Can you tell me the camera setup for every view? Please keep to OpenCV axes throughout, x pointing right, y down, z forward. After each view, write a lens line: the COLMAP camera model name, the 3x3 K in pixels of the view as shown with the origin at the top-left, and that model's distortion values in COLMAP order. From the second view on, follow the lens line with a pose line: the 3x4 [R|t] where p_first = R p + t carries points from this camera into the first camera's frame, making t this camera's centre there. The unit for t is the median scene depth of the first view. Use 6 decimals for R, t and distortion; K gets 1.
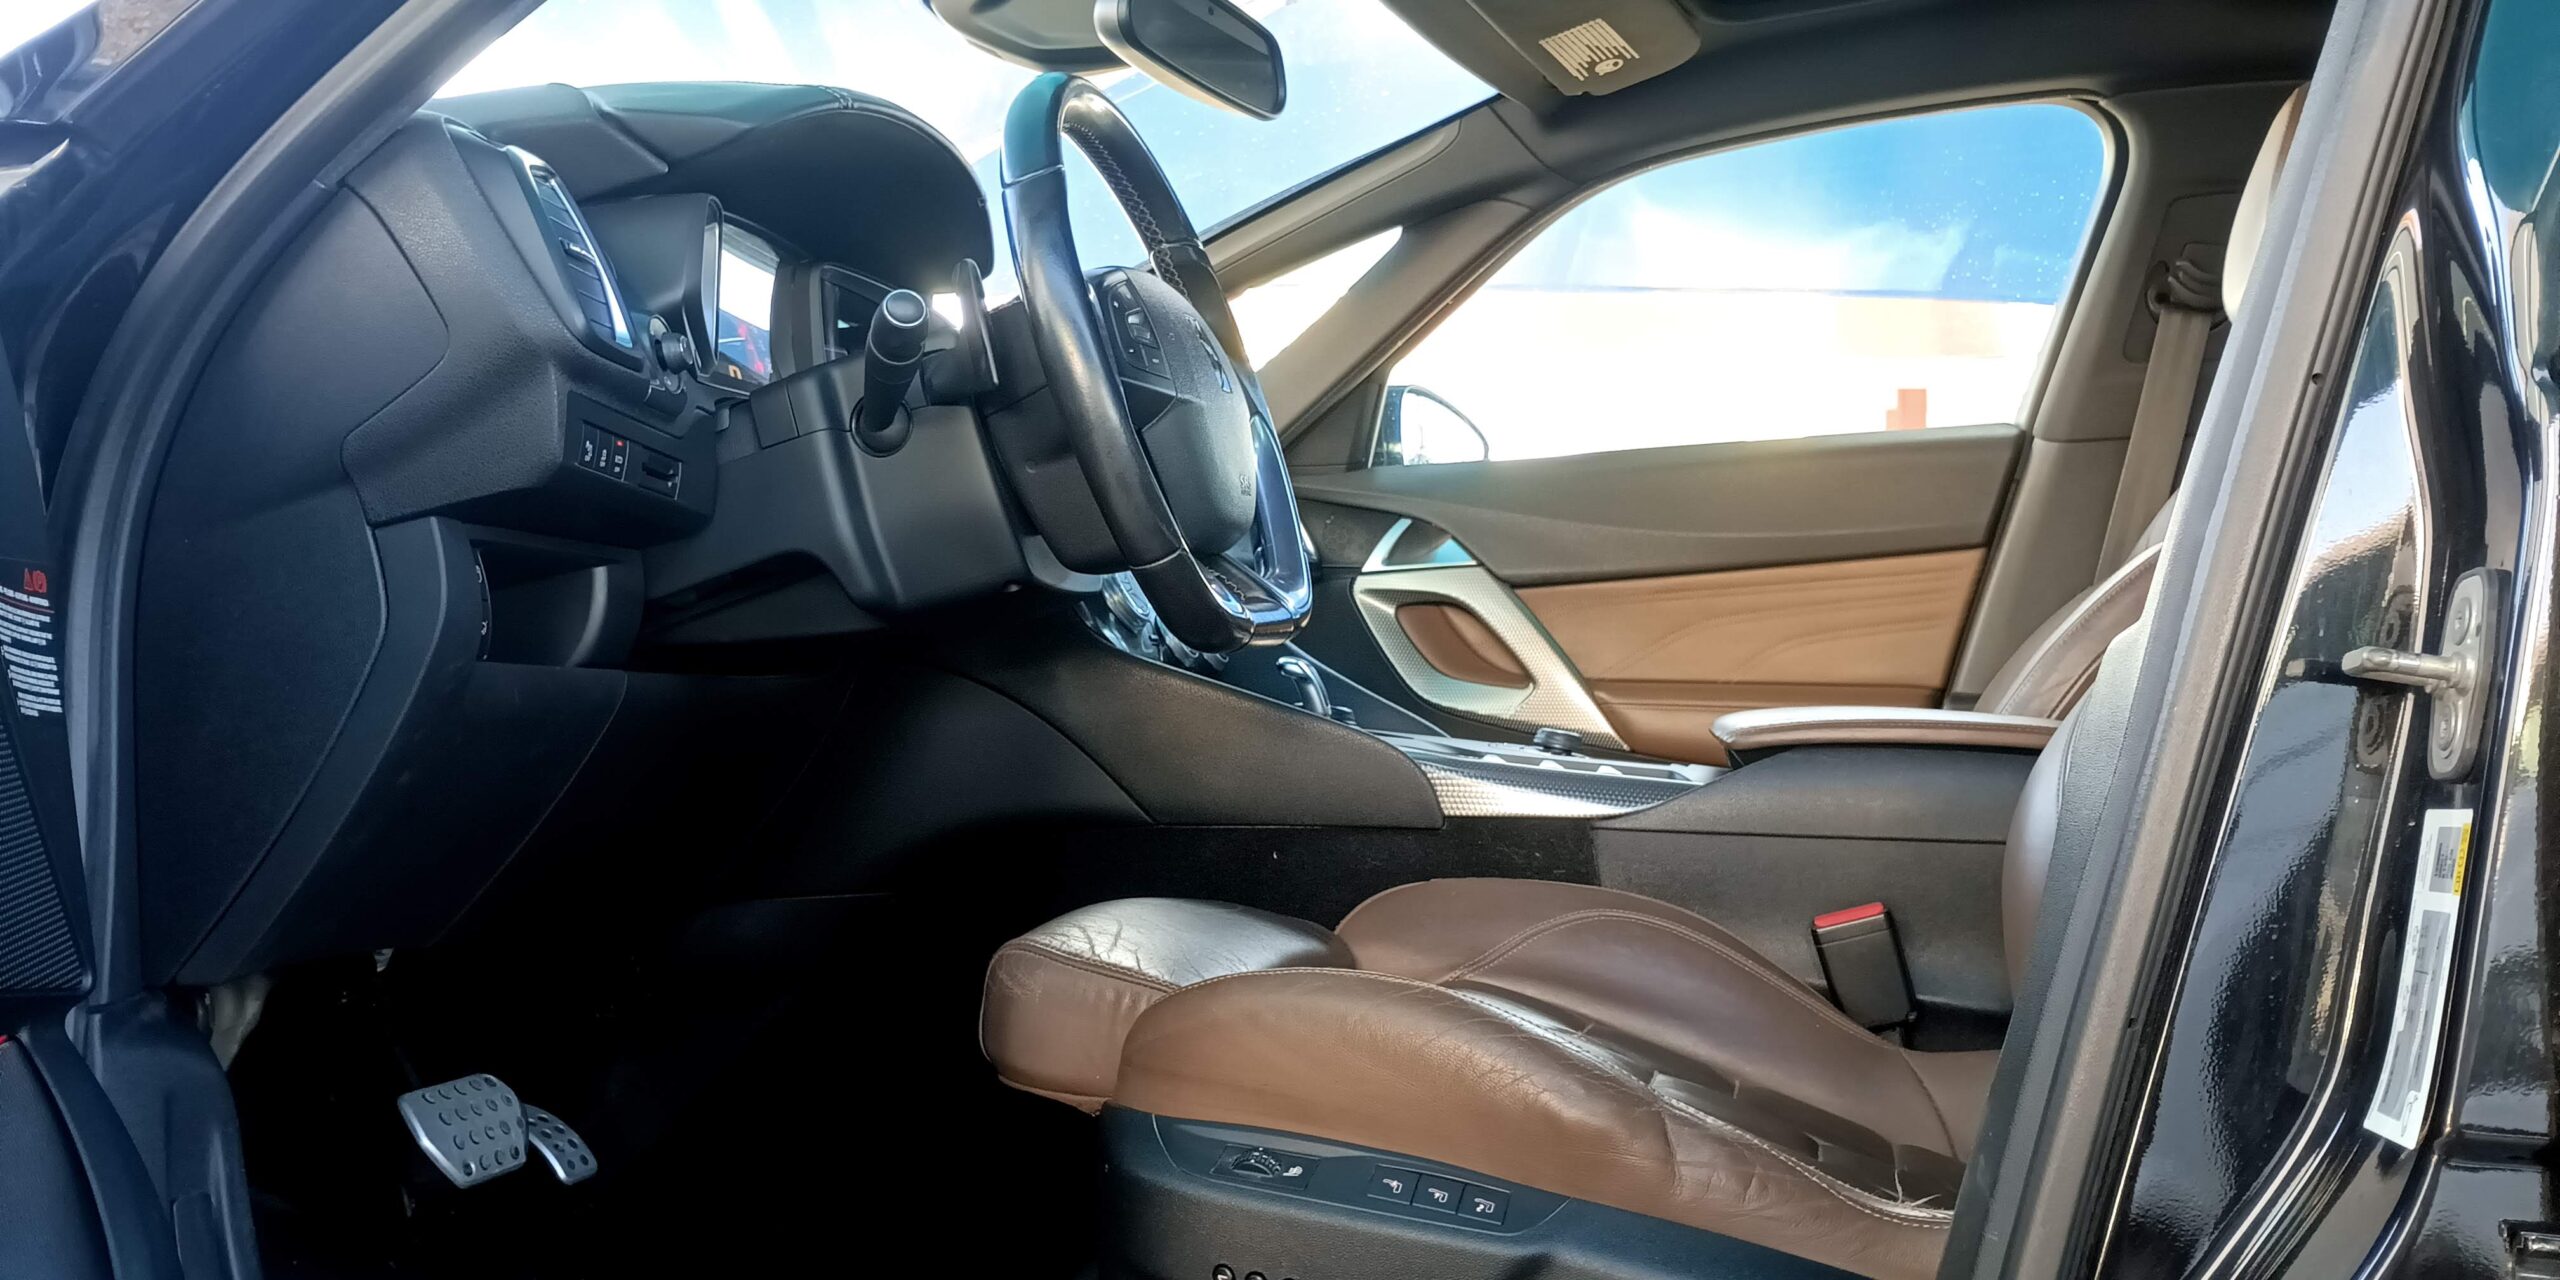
lens RADIAL K [[2079.8, 0, 1272.5], [0, 2079.8, 636.5], [0, 0, 1]] dist [0.045528, -0.022130]
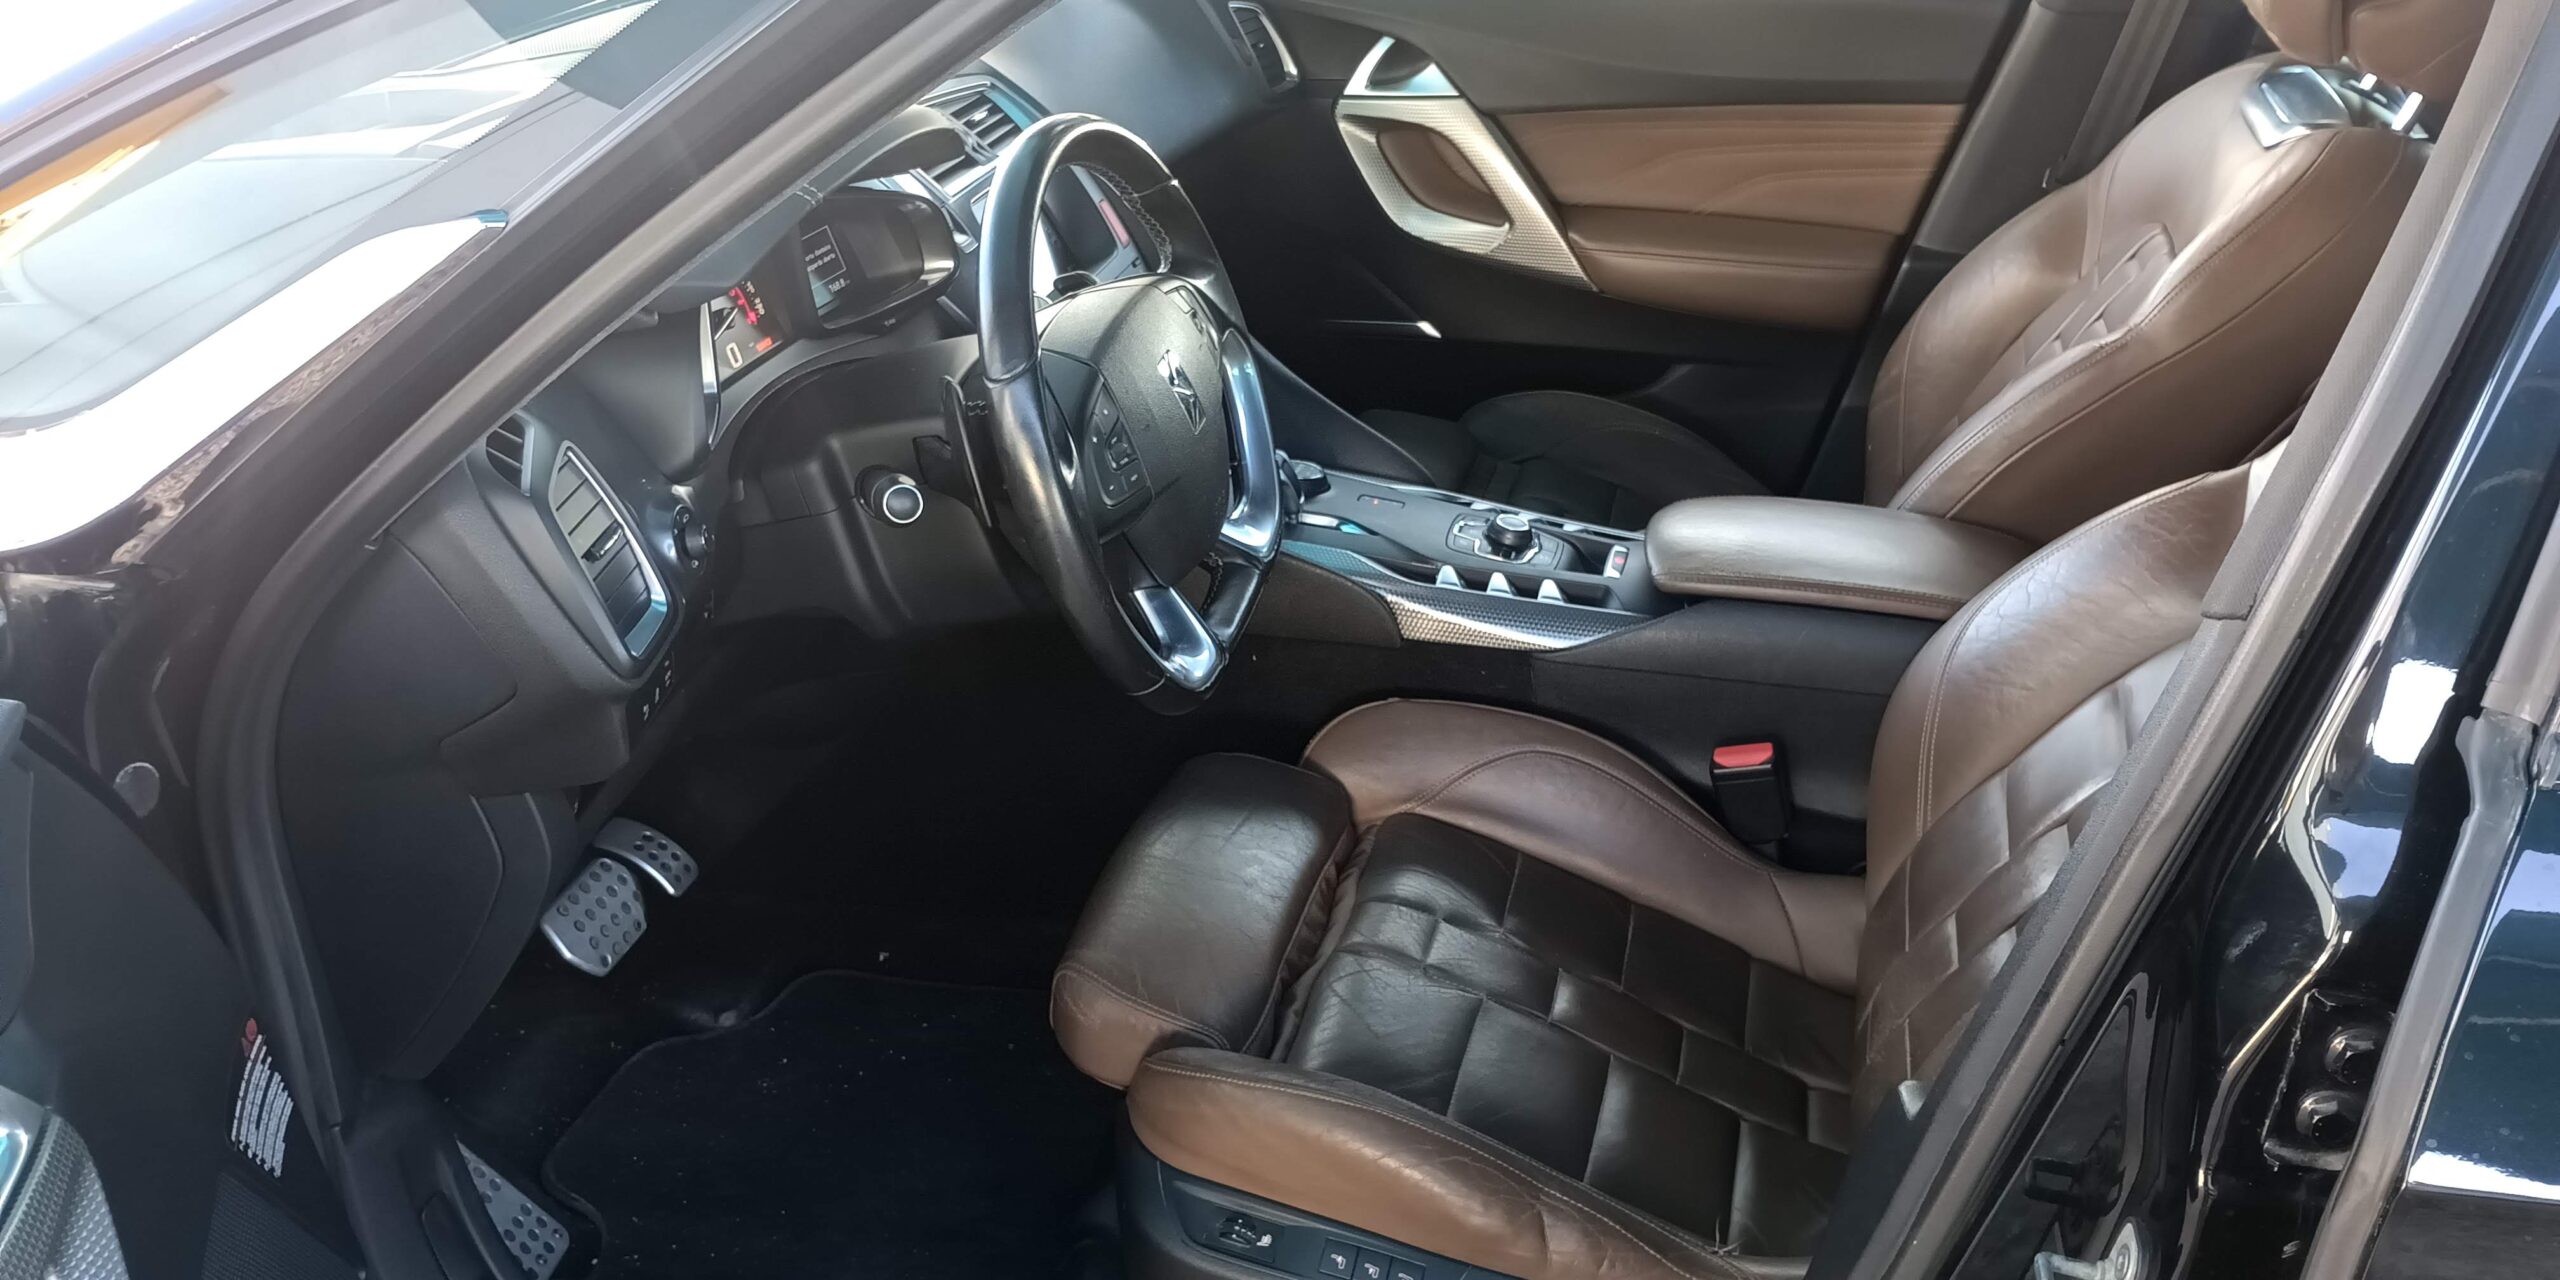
lens RADIAL K [[2079.8, 0, 1280.3], [0, 2079.8, 626.4], [0, 0, 1]] dist [0.045528, -0.022130]
pose [[0.999940, -0.010944, 0.000623, 0.009752], [0.009327, 0.879336, 0.476111, -0.302117], [-0.005758, -0.476076, 0.879385, 0.003765]]
